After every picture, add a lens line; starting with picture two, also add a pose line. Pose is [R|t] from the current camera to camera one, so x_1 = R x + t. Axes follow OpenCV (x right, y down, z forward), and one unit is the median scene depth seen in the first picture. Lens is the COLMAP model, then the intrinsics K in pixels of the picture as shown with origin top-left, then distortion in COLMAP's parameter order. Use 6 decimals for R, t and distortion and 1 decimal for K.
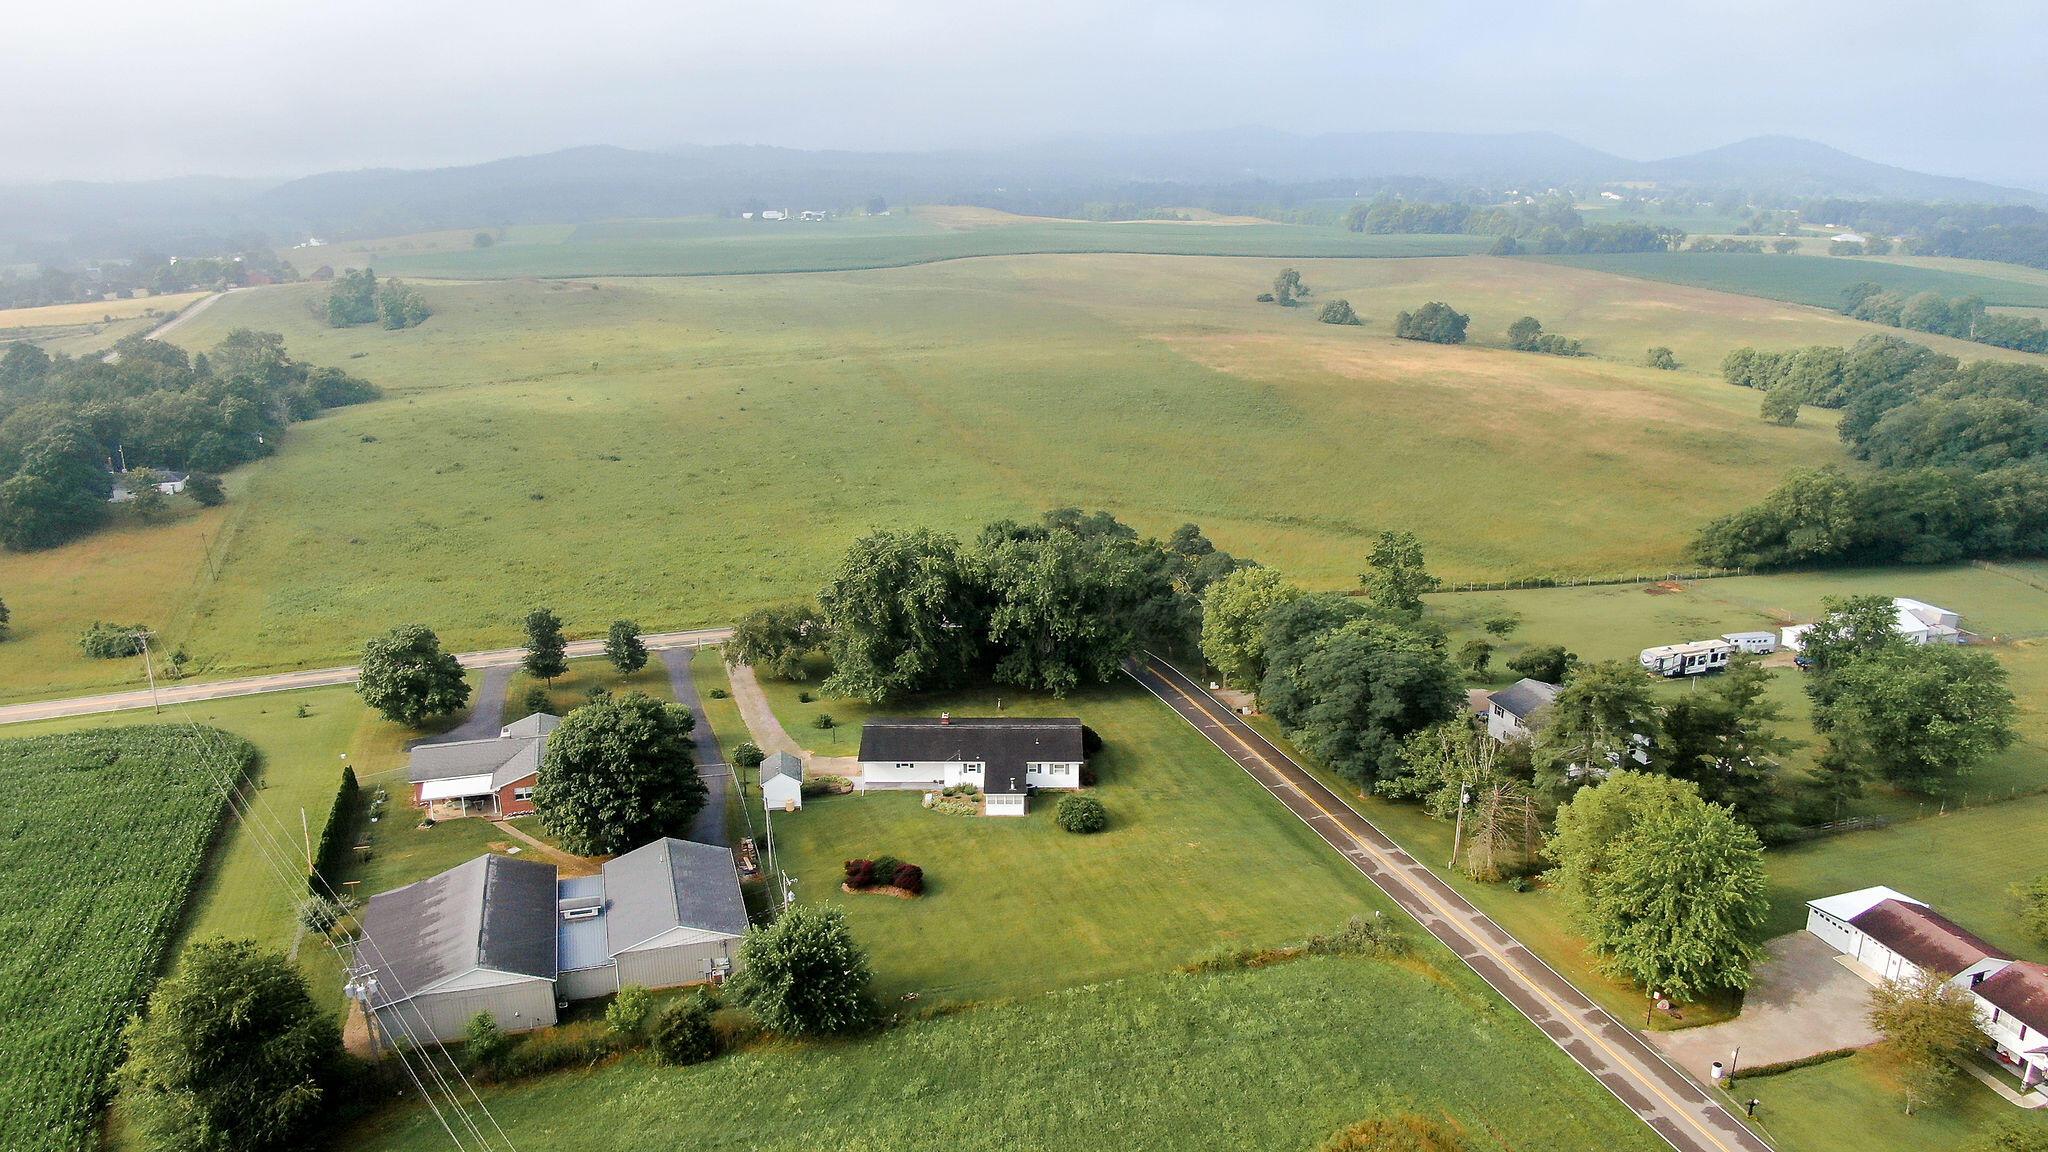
lens RADIAL K [[1431.8, 0, 1024.0], [0, 1431.8, 576.0], [0, 0, 1]] dist [-0.123379, 0.026942]
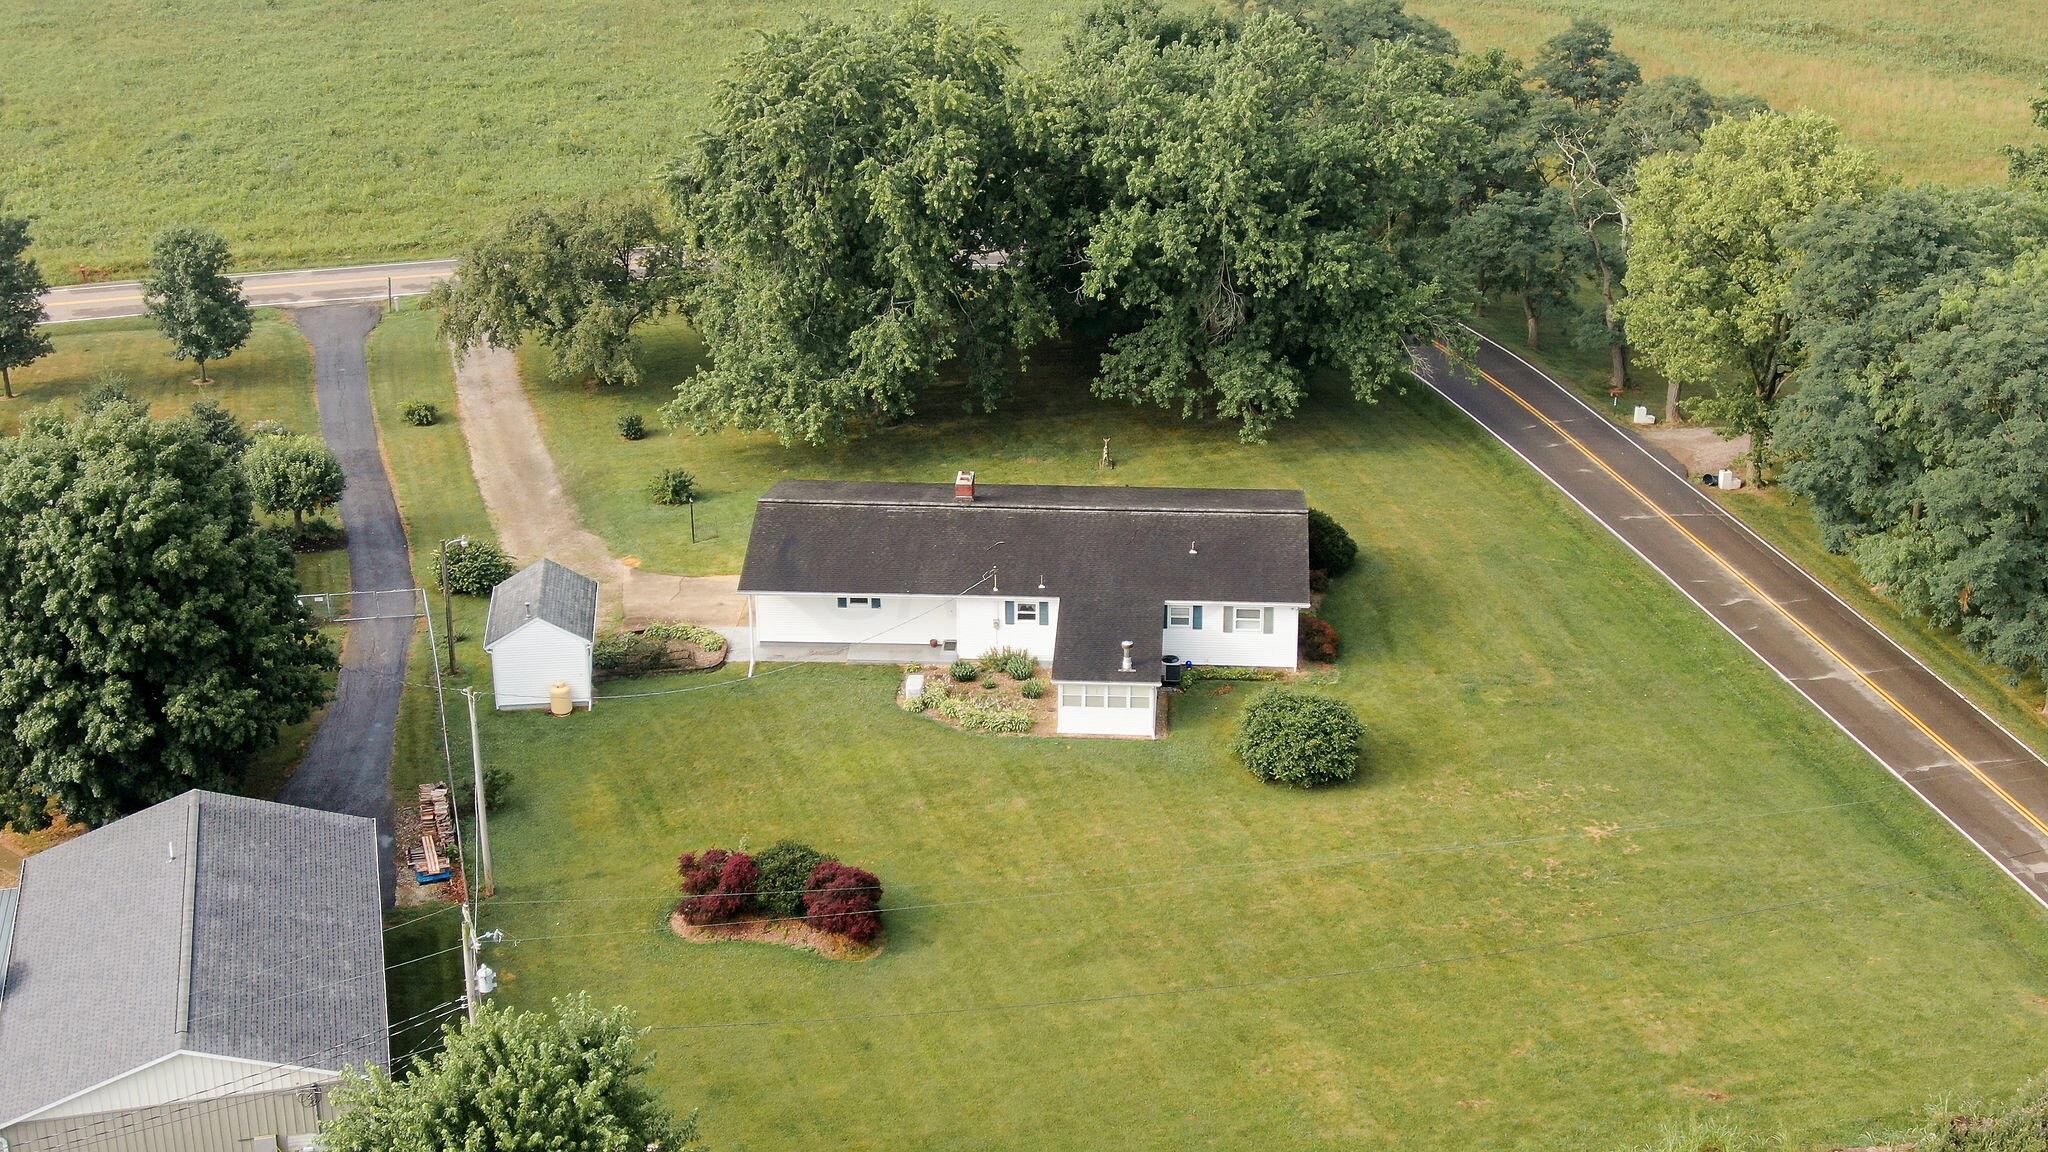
lens RADIAL K [[2838.1, 0, 1024.0], [0, 2838.1, 576.0], [0, 0, 1]] dist [0.321984, -1.397737]
pose [[0.998160, 0.021532, -0.056688, 0.006719], [-0.013840, 0.991056, 0.132726, 0.018365], [0.059039, -0.131697, 0.989530, 0.203552]]
